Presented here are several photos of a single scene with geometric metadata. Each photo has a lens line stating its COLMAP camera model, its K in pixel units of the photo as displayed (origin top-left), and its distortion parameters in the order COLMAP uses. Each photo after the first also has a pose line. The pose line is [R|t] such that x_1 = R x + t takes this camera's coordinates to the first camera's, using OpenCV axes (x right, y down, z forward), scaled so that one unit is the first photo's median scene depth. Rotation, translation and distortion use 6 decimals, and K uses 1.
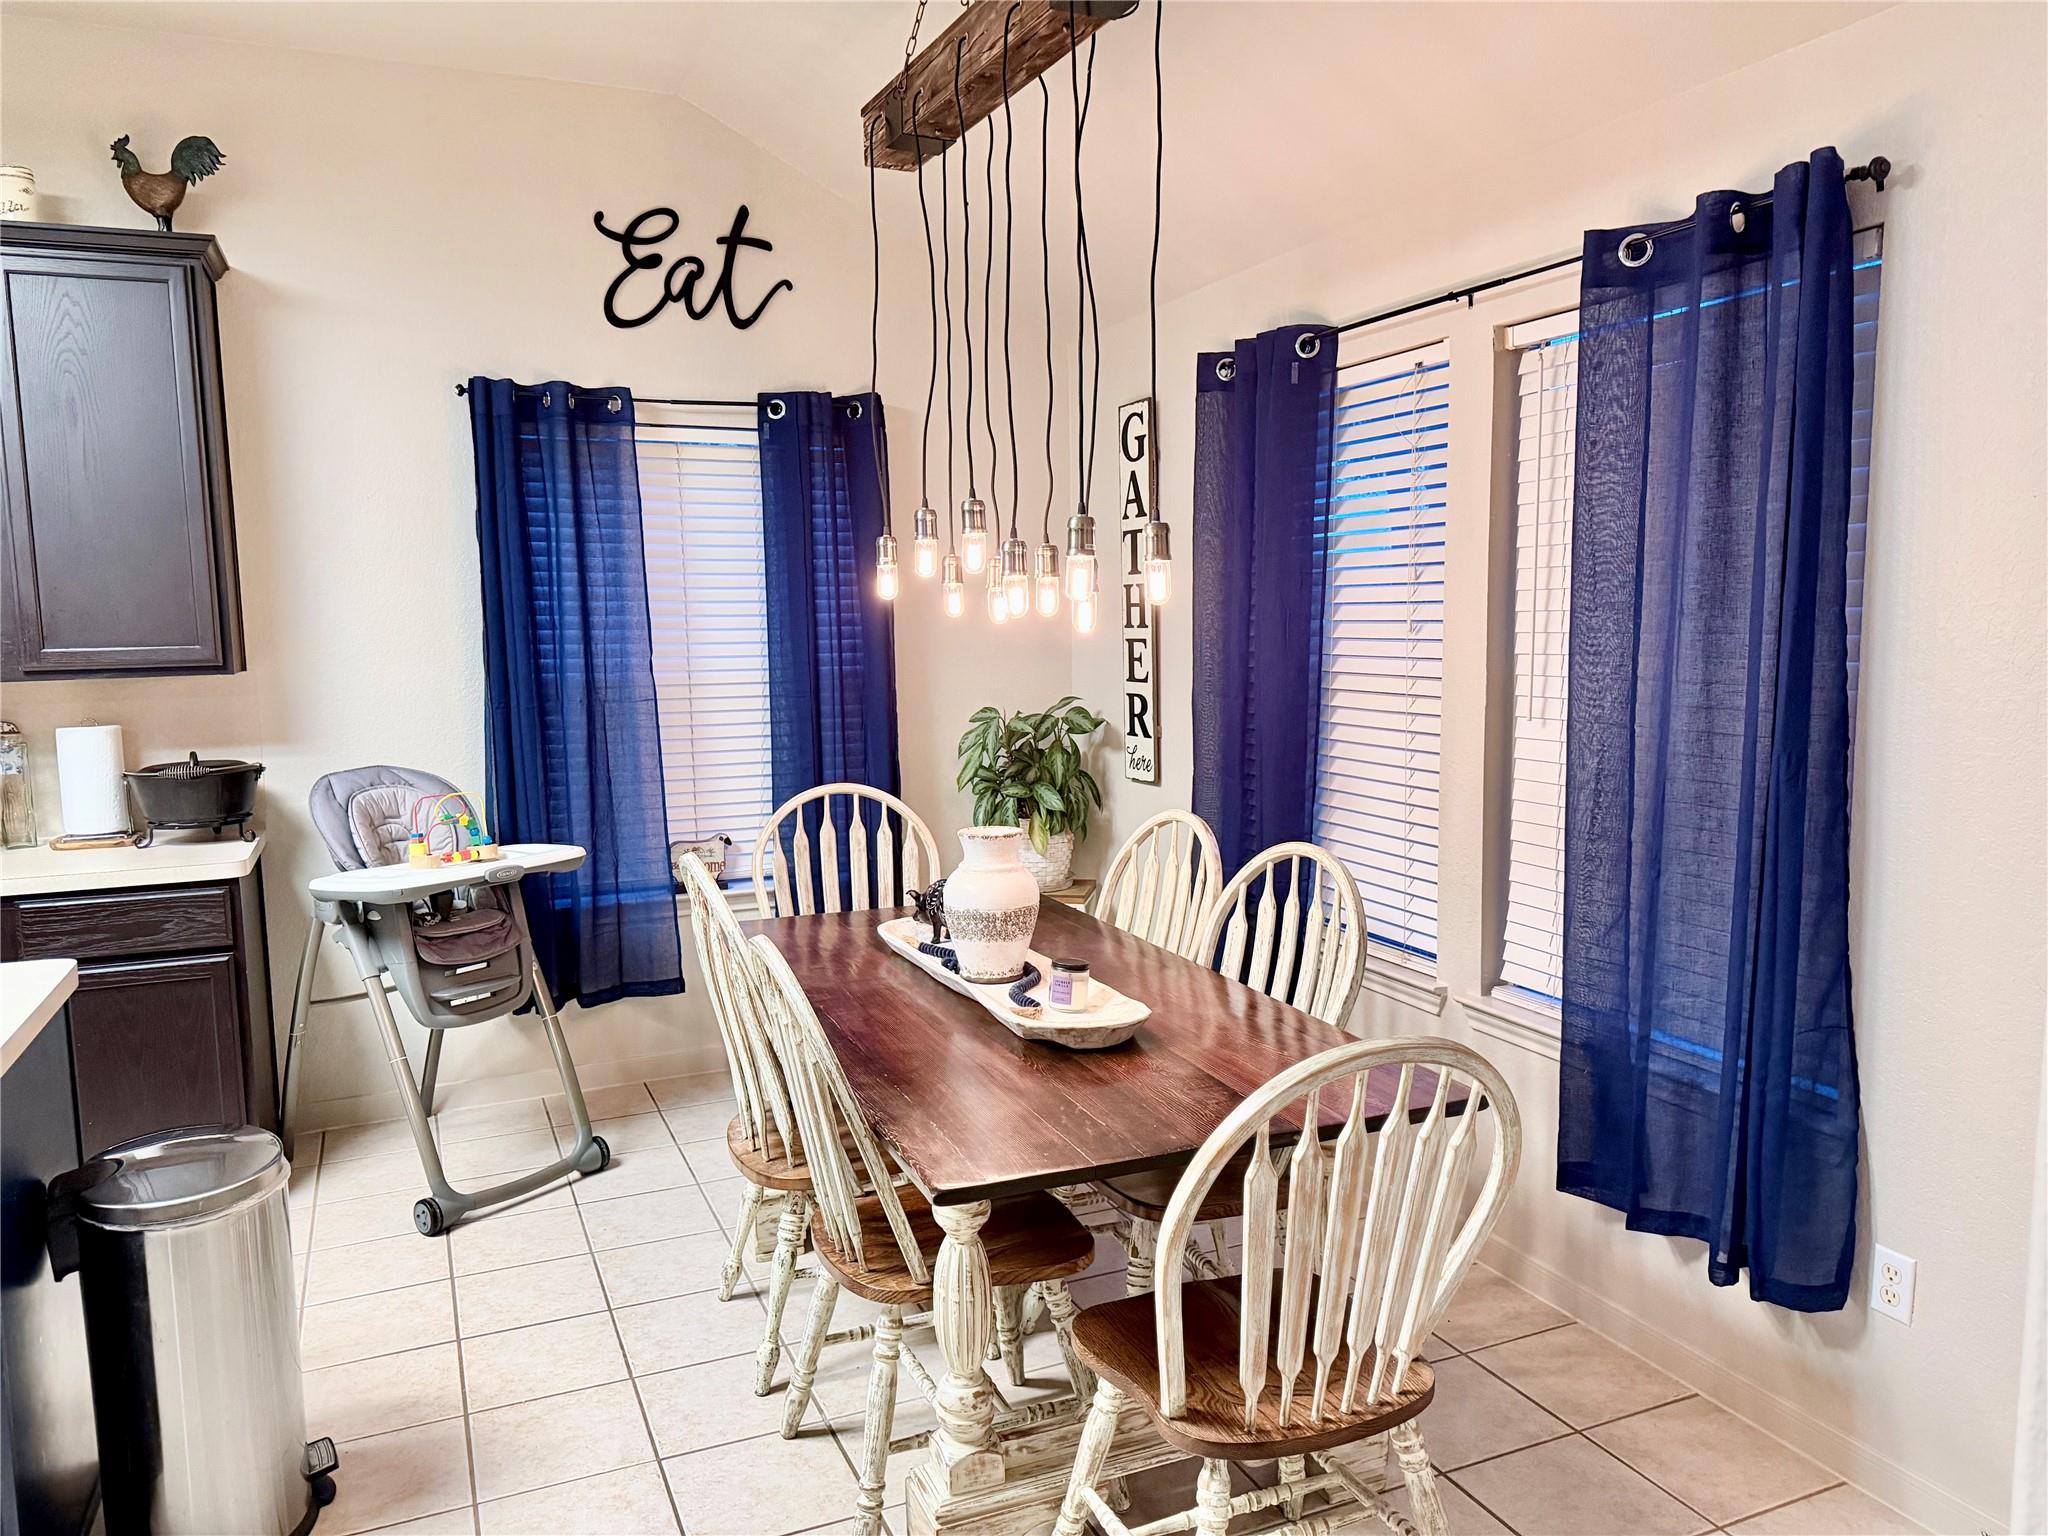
lens RADIAL K [[1454.3, 0, 1032.6], [0, 1454.3, 778.1], [0, 0, 1]] dist [0.104053, -0.121267]
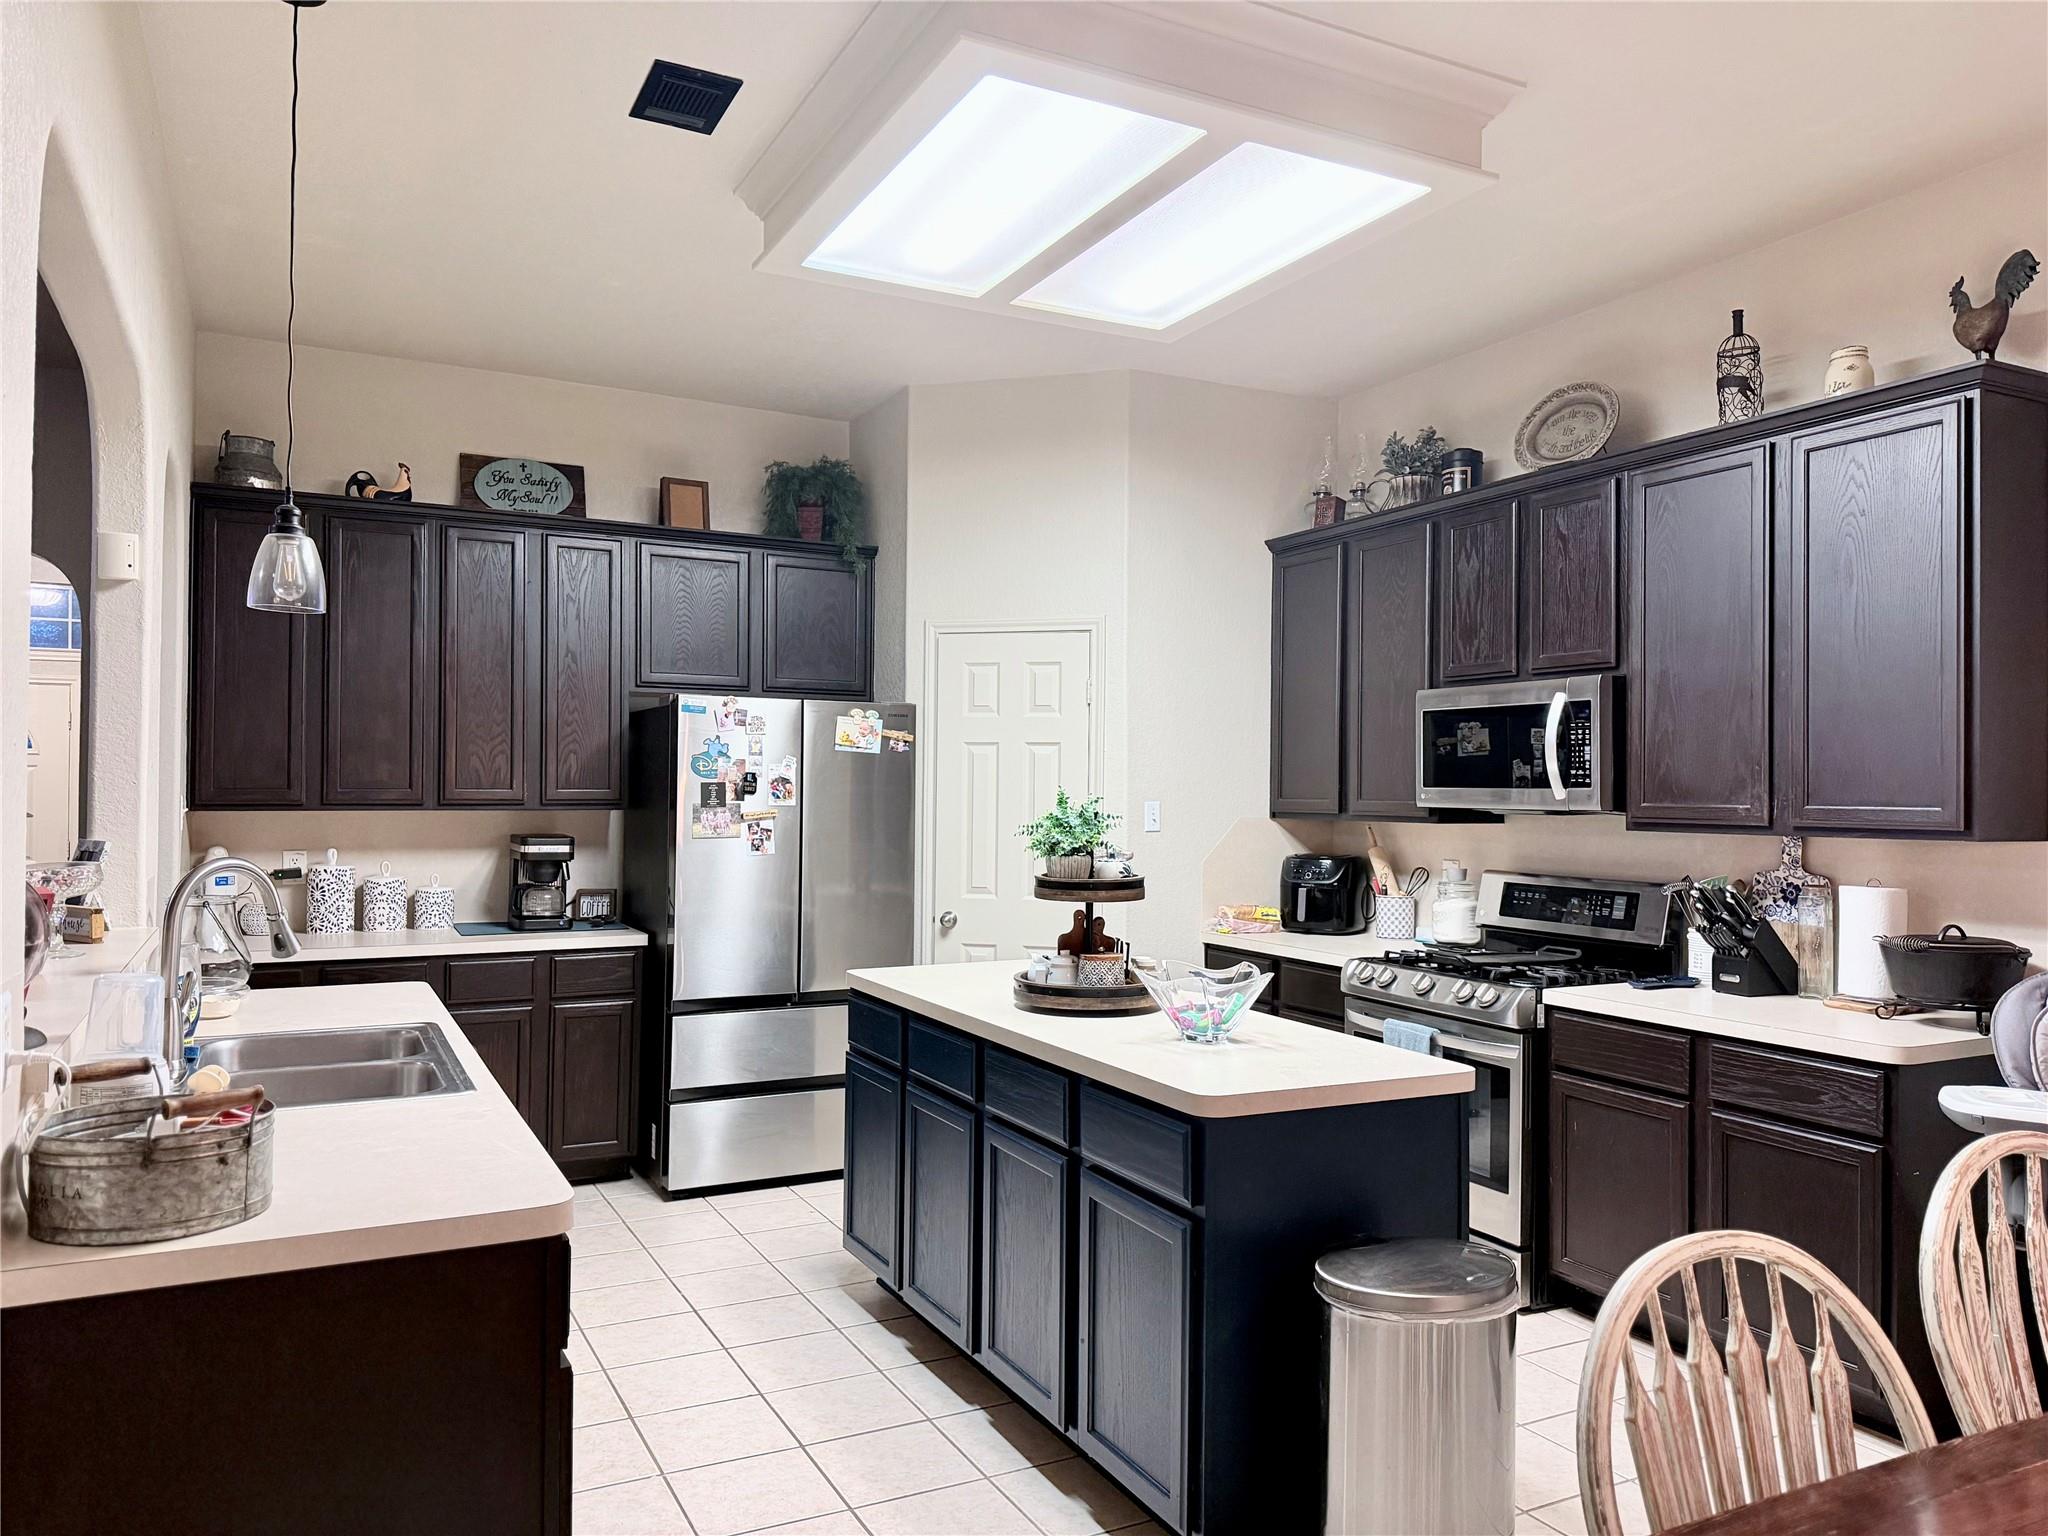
lens RADIAL K [[1454.3, 0, 1032.6], [0, 1454.3, 778.1], [0, 0, 1]] dist [0.104053, -0.121267]
pose [[0.060444, 0.012245, -0.998097, 0.327974], [-0.118016, 0.992999, 0.005035, -0.048220], [0.991170, 0.117487, 0.061465, 0.406320]]
